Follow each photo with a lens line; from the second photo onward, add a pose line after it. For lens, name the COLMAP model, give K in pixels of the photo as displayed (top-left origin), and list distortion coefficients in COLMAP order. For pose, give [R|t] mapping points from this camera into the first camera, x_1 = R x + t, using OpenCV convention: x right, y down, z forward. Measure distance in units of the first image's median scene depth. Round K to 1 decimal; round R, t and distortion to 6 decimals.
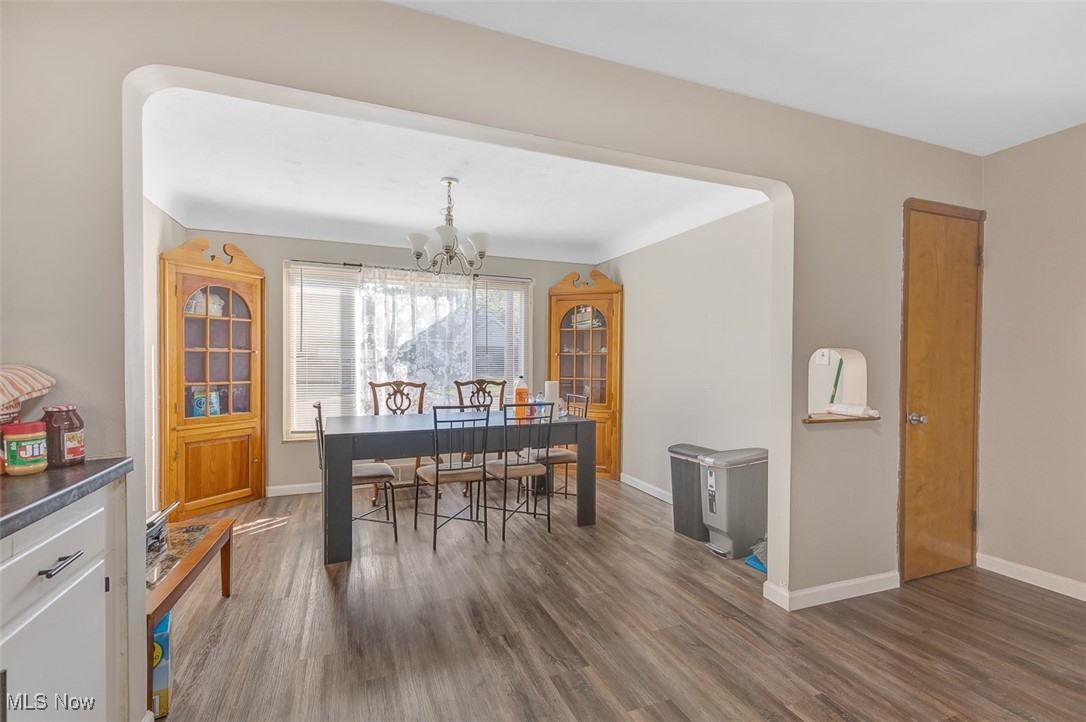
lens RADIAL K [[492.4, 0, 544.5], [0, 492.4, 362.8], [0, 0, 1]] dist [0.009597, -0.003243]
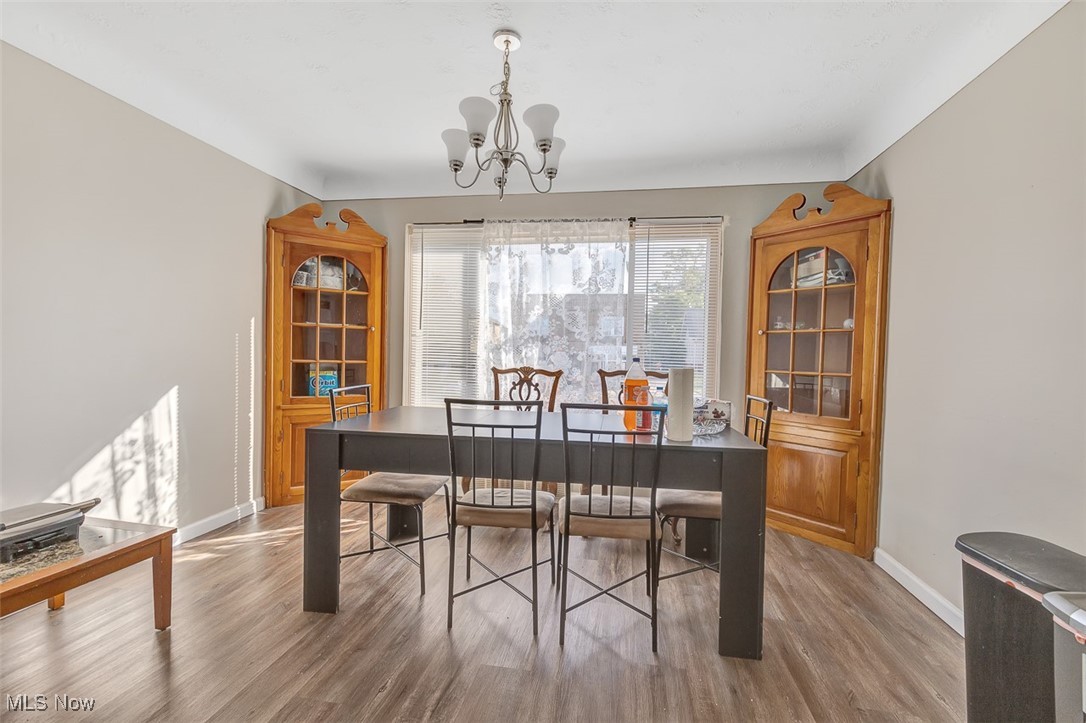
lens RADIAL K [[492.4, 0, 537.2], [0, 492.4, 365.5], [0, 0, 1]] dist [0.009597, -0.003243]
pose [[0.846747, 0.023848, -0.531461, 0.131901], [-0.020080, 0.999716, 0.012867, 0.024926], [0.531617, -0.000224, 0.846985, 0.361274]]
